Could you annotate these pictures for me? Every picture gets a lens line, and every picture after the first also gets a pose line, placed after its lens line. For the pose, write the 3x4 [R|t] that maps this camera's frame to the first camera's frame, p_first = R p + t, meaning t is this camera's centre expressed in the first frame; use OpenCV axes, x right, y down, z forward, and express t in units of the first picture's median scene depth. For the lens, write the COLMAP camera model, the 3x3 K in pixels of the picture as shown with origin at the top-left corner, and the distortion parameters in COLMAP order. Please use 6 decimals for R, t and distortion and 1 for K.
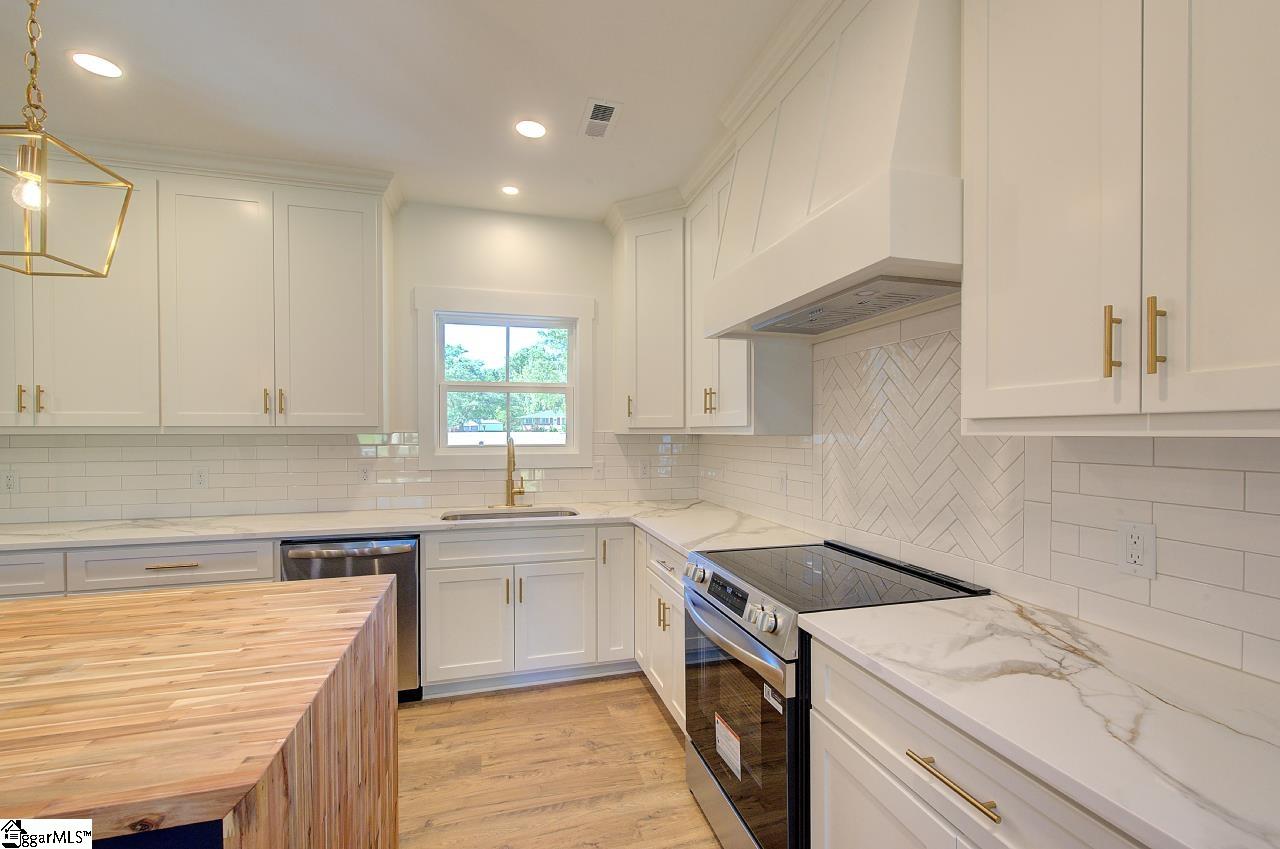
lens RADIAL K [[551.5, 0, 646.8], [0, 551.5, 437.0], [0, 0, 1]] dist [-0.000294, 0.000415]
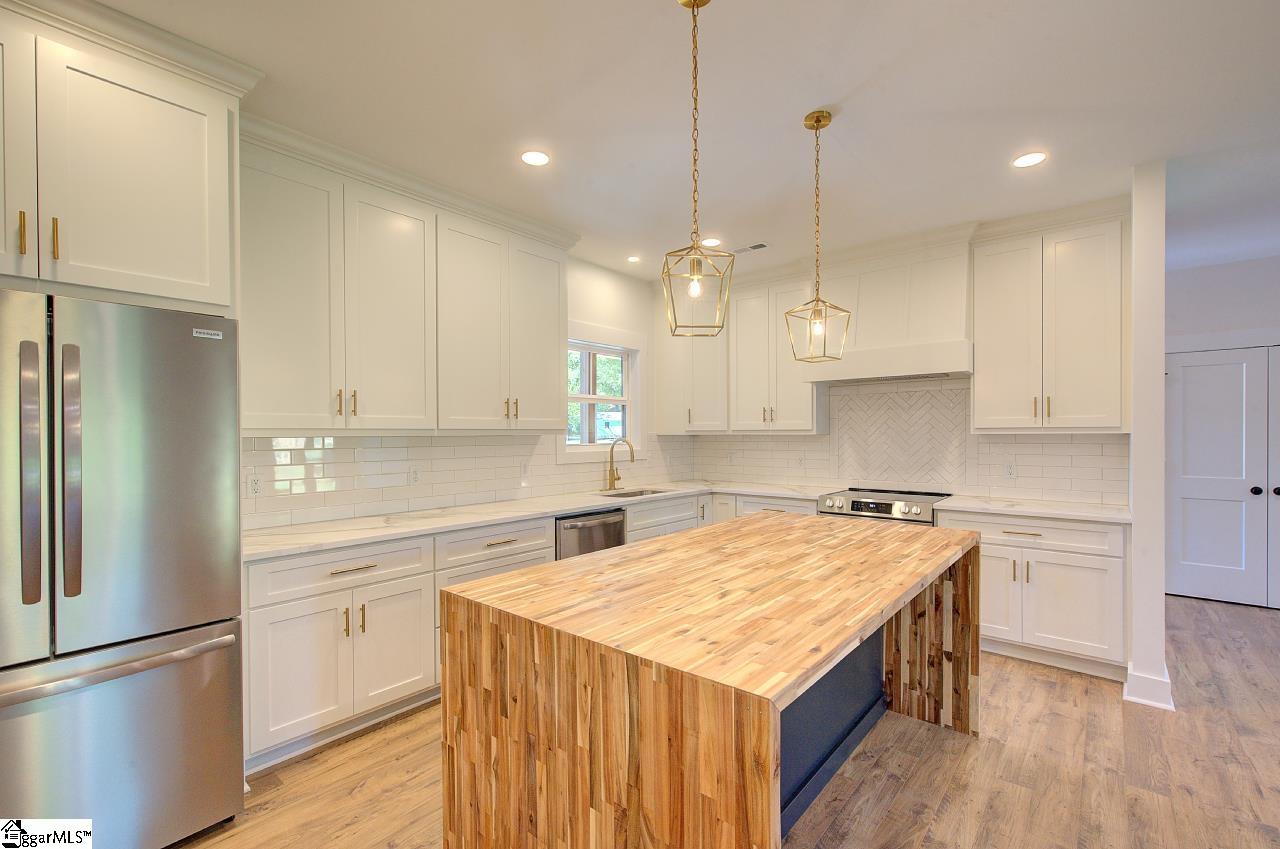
lens RADIAL K [[556.8, 0, 643.8], [0, 556.8, 433.5], [0, 0, 1]] dist [-0.000422, 0.000225]
pose [[0.828230, -0.002104, 0.560385, -1.141956], [0.007694, 0.999941, -0.007618, 0.002400], [-0.560336, 0.010621, 0.828197, -0.190982]]
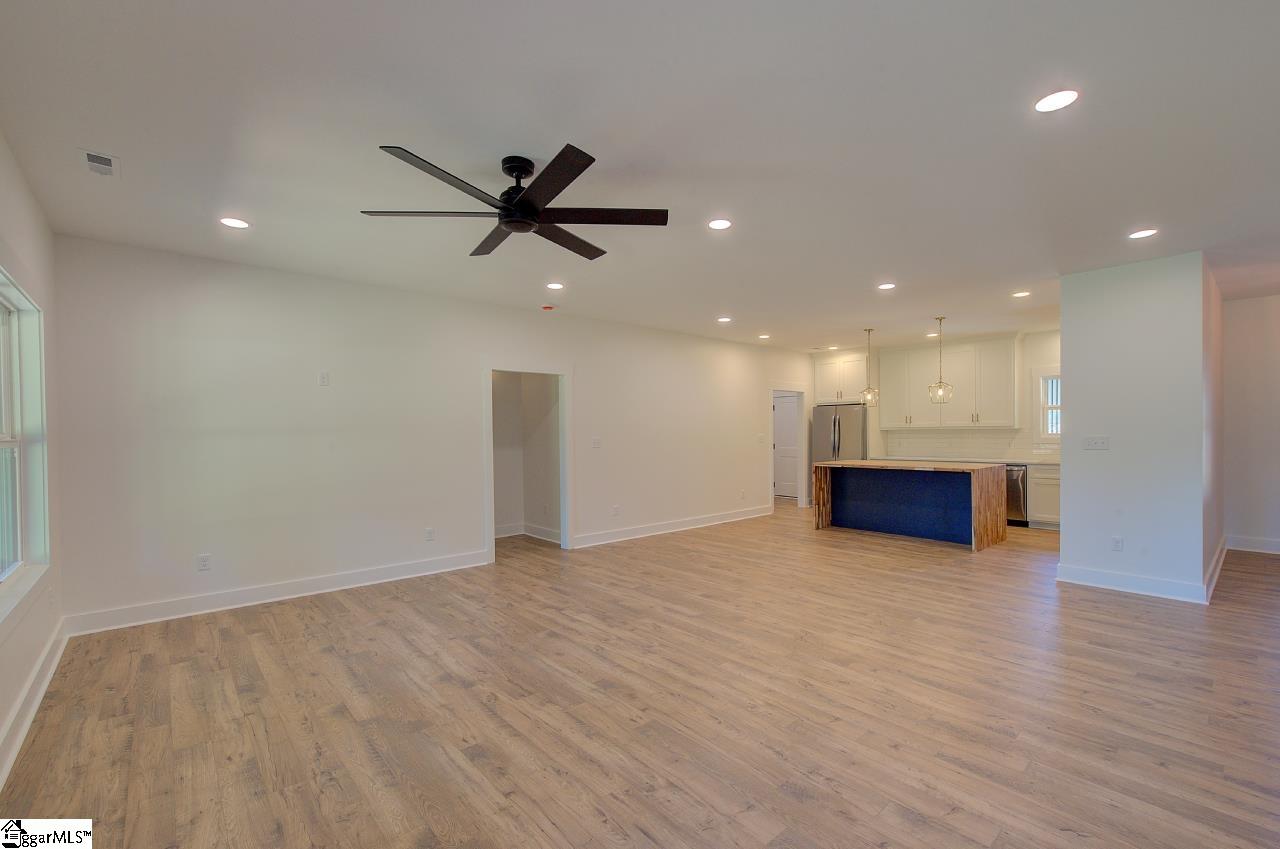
lens RADIAL K [[551.5, 0, 646.8], [0, 551.5, 437.0], [0, 0, 1]] dist [-0.000294, 0.000415]
pose [[0.431164, 0.004177, -0.902264, 1.232860], [0.002917, 0.999978, 0.006023, 0.014832], [0.902269, -0.005229, 0.431143, -1.866020]]
